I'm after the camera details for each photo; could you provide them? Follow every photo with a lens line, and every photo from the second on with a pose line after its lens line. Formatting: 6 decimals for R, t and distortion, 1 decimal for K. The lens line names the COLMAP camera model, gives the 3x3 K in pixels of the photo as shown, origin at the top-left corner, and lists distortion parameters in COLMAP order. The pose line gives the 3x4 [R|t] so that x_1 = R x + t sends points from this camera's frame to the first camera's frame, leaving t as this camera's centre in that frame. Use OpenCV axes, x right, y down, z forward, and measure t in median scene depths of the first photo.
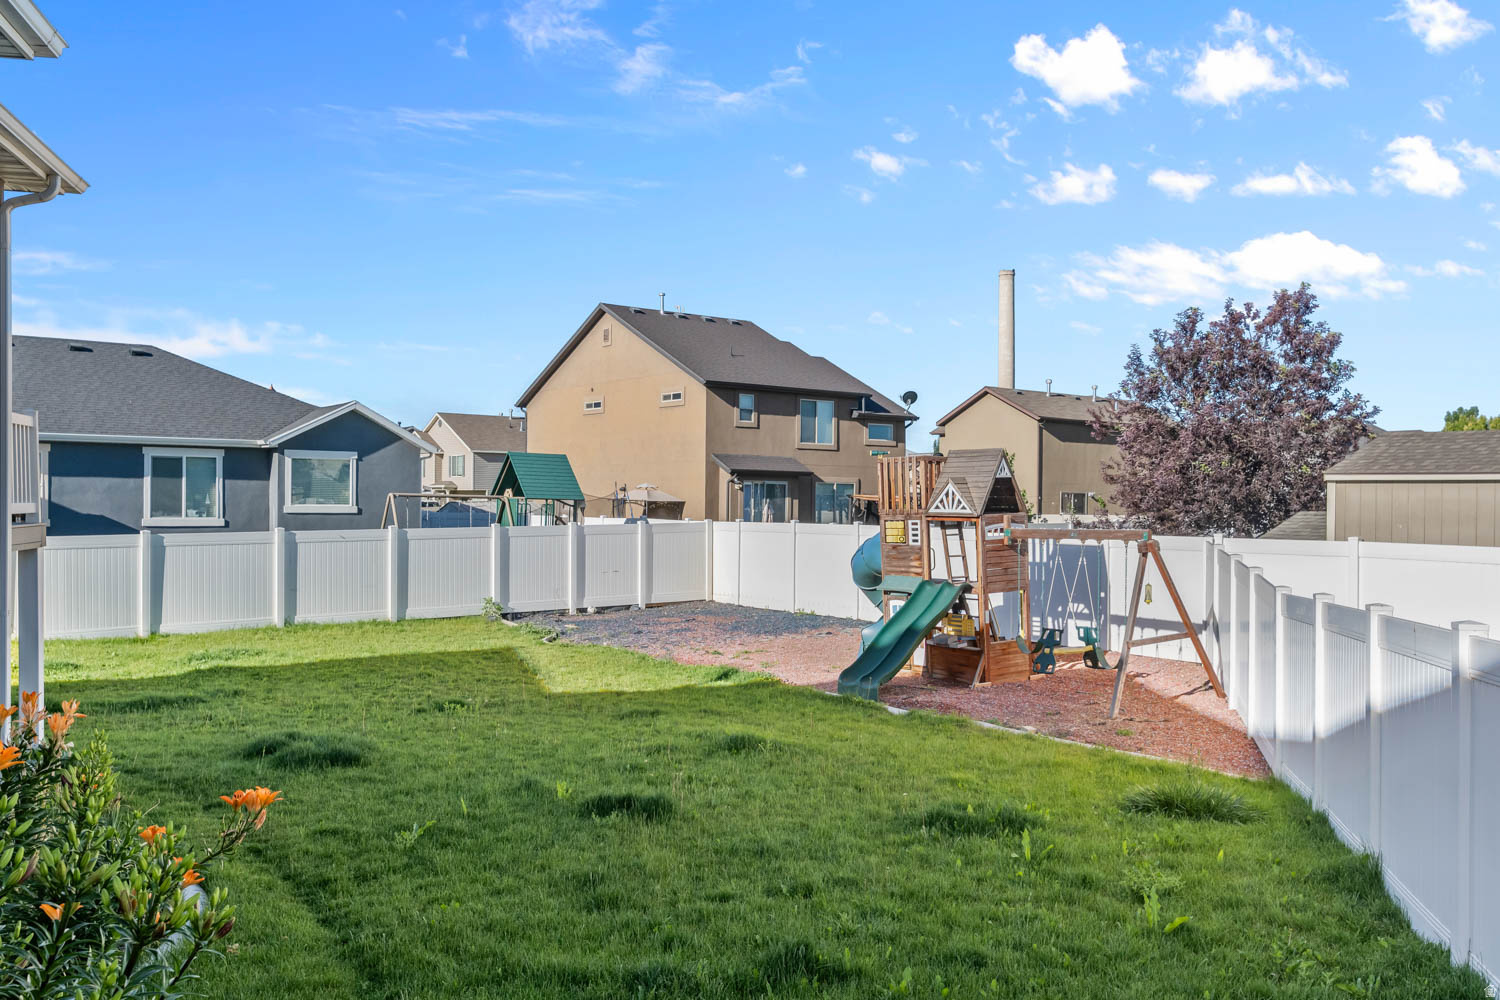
lens RADIAL K [[1282.1, 0, 750.0], [0, 1282.1, 500.0], [0, 0, 1]] dist [0.000851, 0.000020]
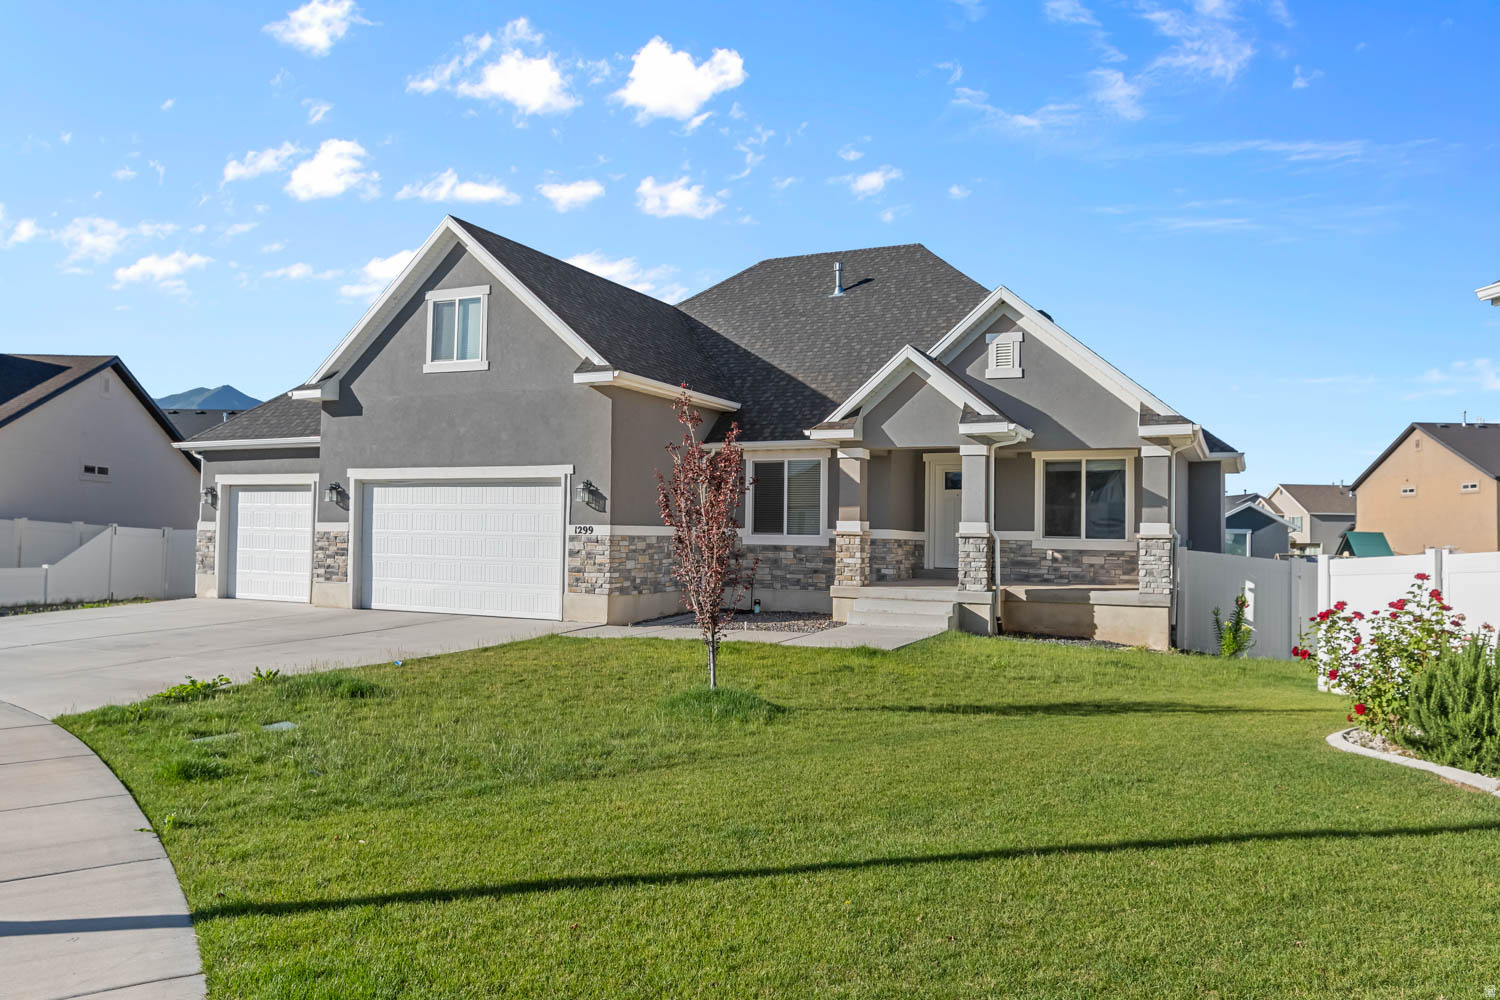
lens RADIAL K [[1040.4, 0, 750.0], [0, 1040.4, 500.0], [0, 0, 1]] dist [0.007984, 0.004039]
pose [[0.766011, -0.020286, -0.642507, 0.070900], [-0.007298, 0.999163, -0.040247, -0.009914], [0.642786, 0.035519, 0.765222, -0.413447]]
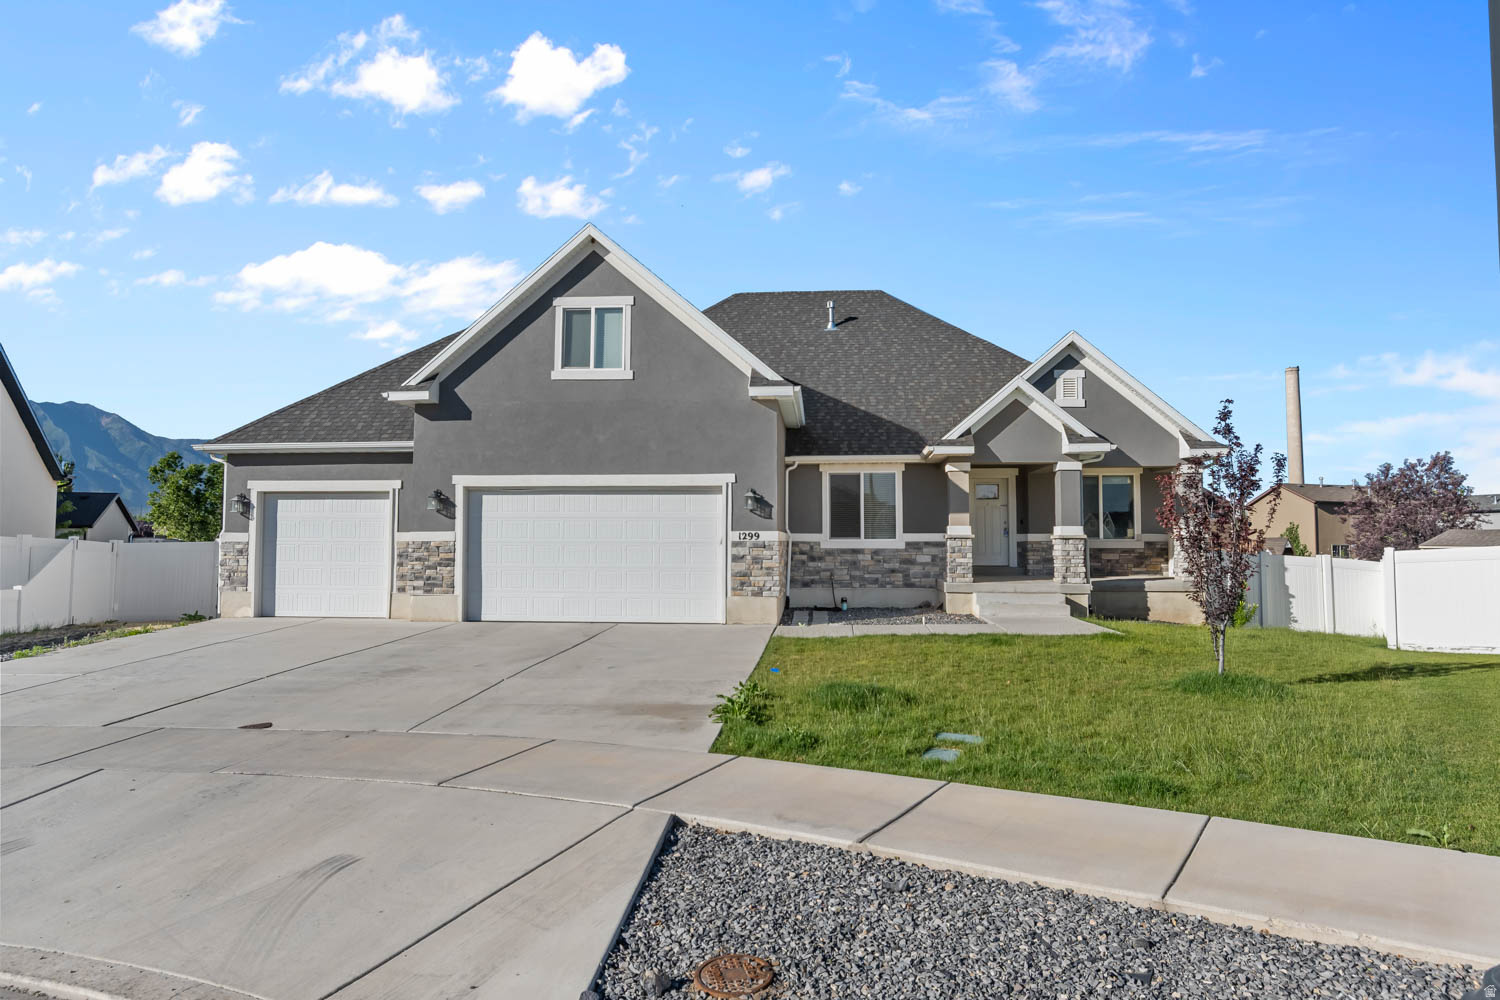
lens RADIAL K [[905.1, 0, 750.0], [0, 905.1, 500.0], [0, 0, 1]] dist [0.001267, 0.000206]
pose [[0.940128, -0.026326, -0.339803, -0.089001], [0.008407, 0.998500, -0.054099, -0.008878], [0.340718, 0.048003, 0.938939, -0.482213]]
